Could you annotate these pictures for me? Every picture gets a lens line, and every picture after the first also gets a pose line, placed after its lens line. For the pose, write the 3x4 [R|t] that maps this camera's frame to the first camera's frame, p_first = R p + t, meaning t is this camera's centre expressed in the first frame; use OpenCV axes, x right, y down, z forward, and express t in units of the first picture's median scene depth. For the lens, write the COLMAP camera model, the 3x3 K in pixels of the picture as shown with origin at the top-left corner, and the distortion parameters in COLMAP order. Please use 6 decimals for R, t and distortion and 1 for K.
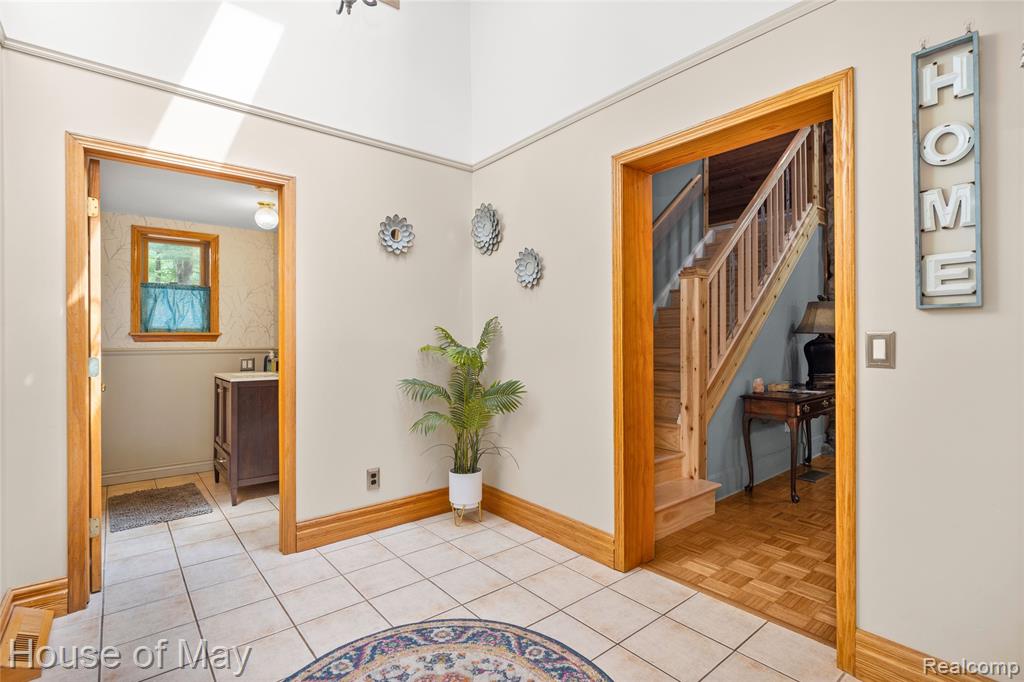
lens RADIAL K [[488.5, 0, 510.4], [0, 488.5, 335.5], [0, 0, 1]] dist [-0.005261, -0.000163]
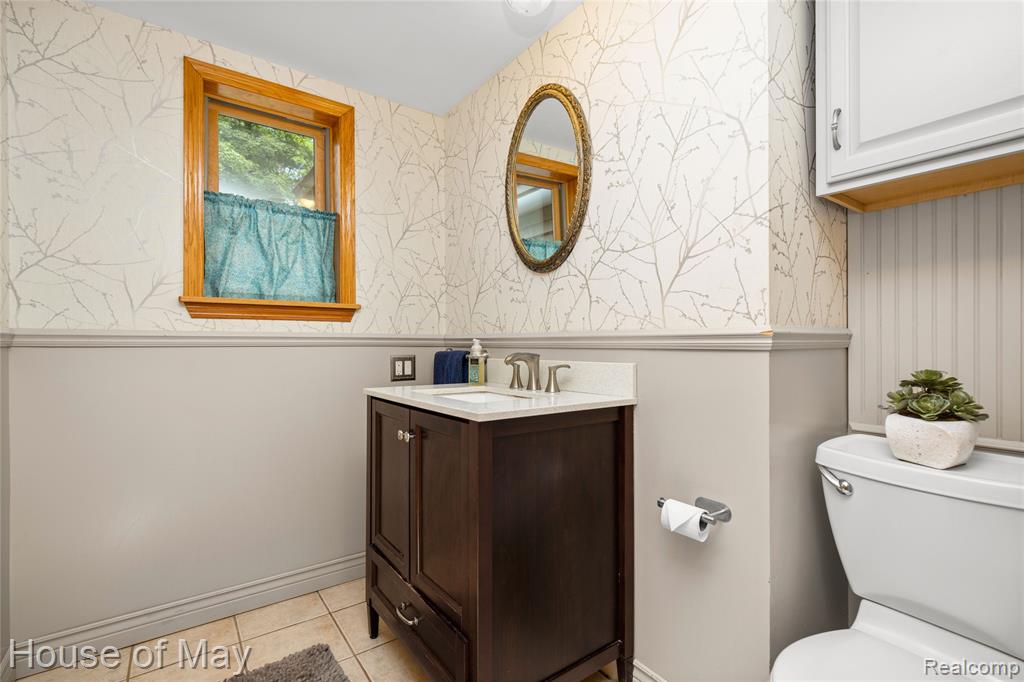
lens RADIAL K [[471.7, 0, 514.7], [0, 471.7, 347.2], [0, 0, 1]] dist [0.001383, -0.000423]
pose [[0.998298, 0.007001, -0.057900, -0.413628], [-0.006093, 0.999856, 0.015846, 0.030036], [0.058003, -0.015466, 0.998197, 0.536895]]
